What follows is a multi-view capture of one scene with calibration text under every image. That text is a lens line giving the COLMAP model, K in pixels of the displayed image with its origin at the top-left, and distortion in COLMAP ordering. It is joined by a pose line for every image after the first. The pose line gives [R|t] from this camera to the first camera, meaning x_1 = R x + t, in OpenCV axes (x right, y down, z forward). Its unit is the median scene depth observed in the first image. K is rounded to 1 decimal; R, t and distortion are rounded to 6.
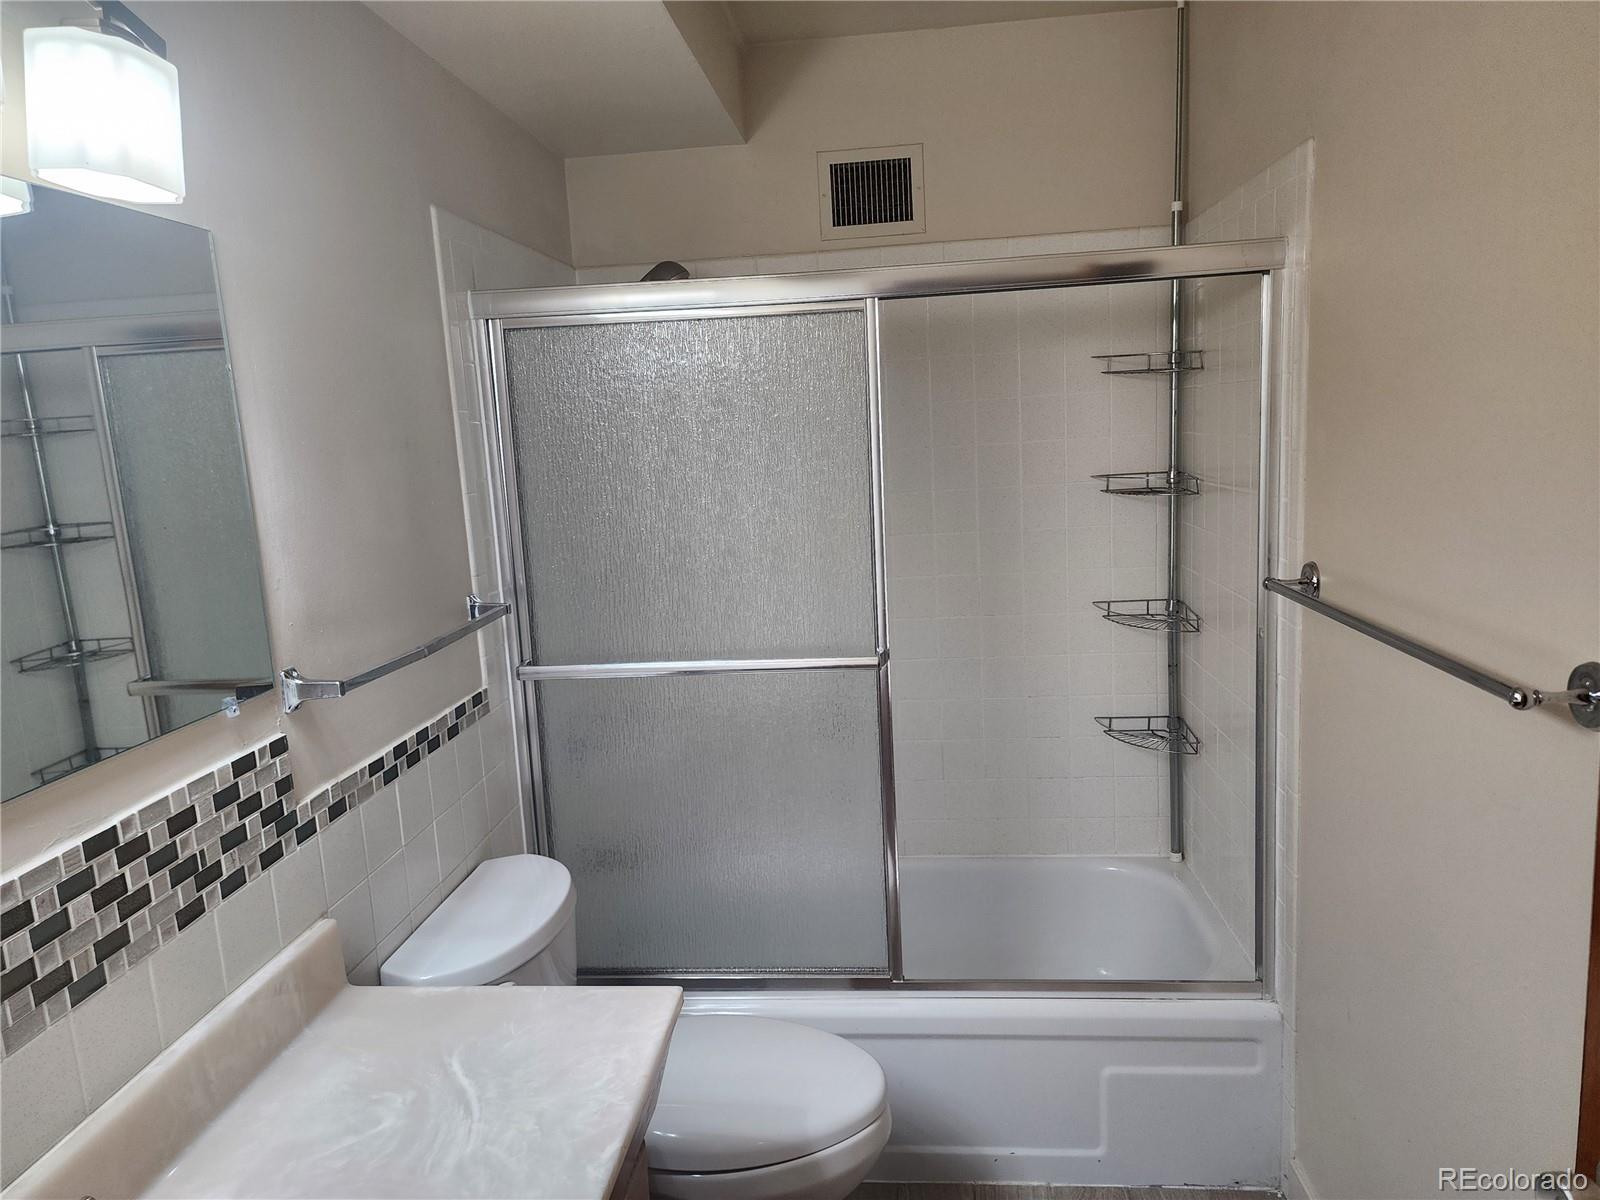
lens RADIAL K [[1075.6, 0, 819.1], [0, 1075.6, 590.1], [0, 0, 1]] dist [0.068206, -0.060620]
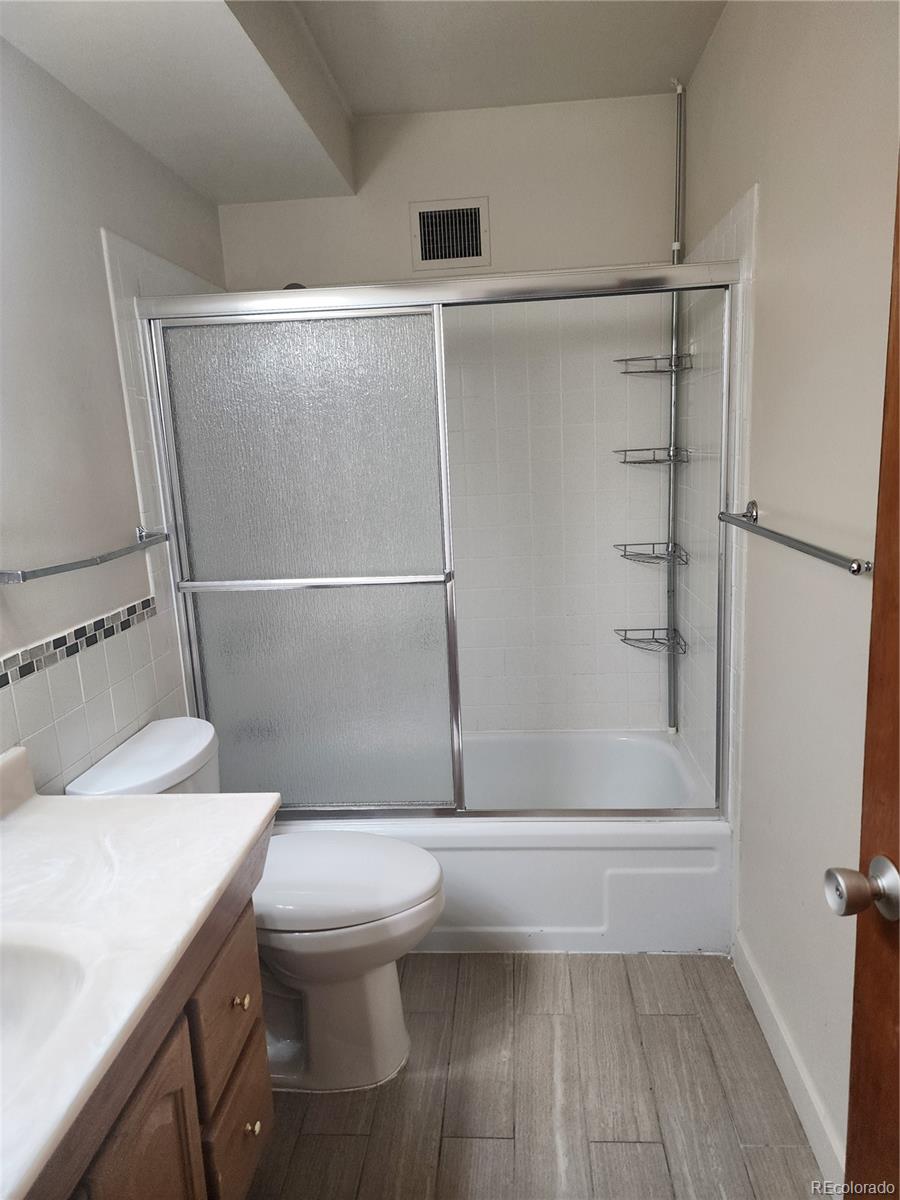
lens RADIAL K [[799.7, 0, 466.8], [0, 799.7, 603.5], [0, 0, 1]] dist [0.066455, -0.056005]
pose [[0.999798, 0.001515, 0.020066, 0.063983], [-0.002430, 0.998955, 0.045630, 0.052527], [-0.019975, -0.045669, 0.998757, -0.015028]]
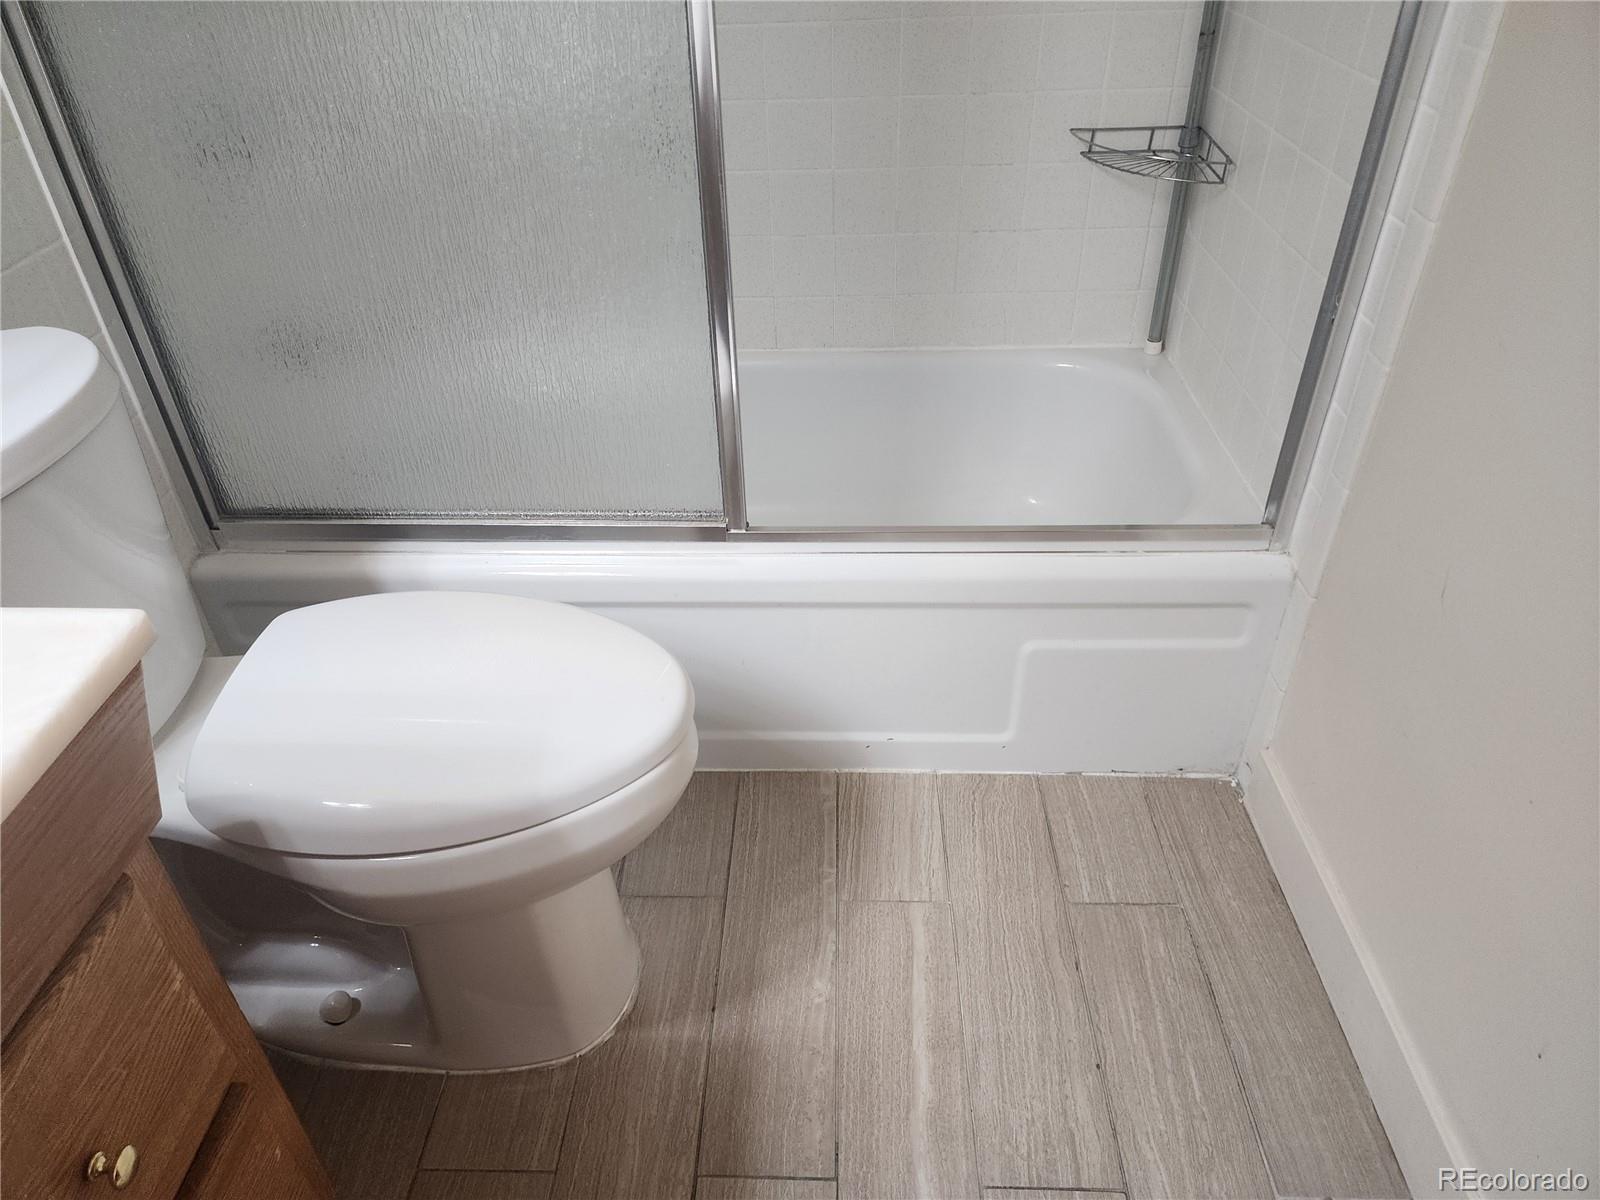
lens RADIAL K [[1076.0, 0, 796.2], [0, 1076.0, 623.9], [0, 0, 1]] dist [0.067874, -0.061619]
pose [[0.998861, -0.007393, 0.047129, 0.083253], [-0.015247, 0.886633, 0.462222, 0.111332], [-0.045203, -0.462414, 0.885511, 0.409122]]
